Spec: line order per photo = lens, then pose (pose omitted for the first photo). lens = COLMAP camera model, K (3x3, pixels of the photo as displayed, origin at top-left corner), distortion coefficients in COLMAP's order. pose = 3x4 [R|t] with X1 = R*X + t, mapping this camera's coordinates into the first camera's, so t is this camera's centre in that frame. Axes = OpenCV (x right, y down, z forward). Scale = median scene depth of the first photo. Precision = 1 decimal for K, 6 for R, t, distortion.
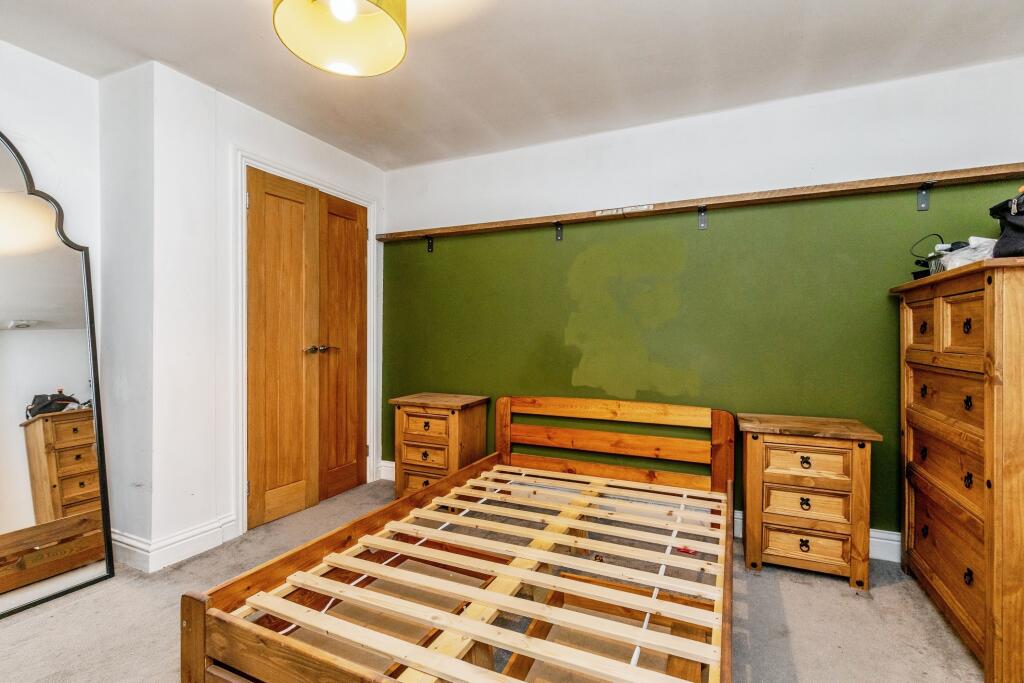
lens RADIAL K [[450.3, 0, 515.7], [0, 450.3, 357.2], [0, 0, 1]] dist [-0.001027, -0.000330]
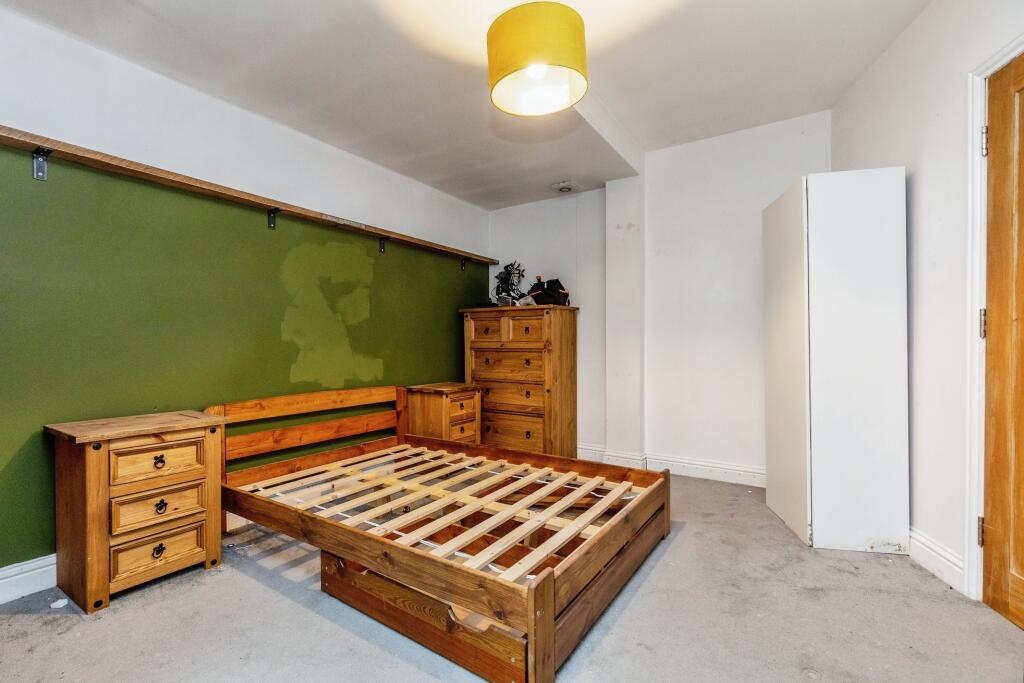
lens RADIAL K [[466.3, 0, 512.0], [0, 466.3, 341.5], [0, 0, 1]] dist [-0.001391, -0.000366]
pose [[0.162374, -0.007673, 0.986700, -0.799435], [0.032991, 0.999453, 0.002343, -0.011316], [-0.986178, 0.032172, 0.162538, 0.366334]]
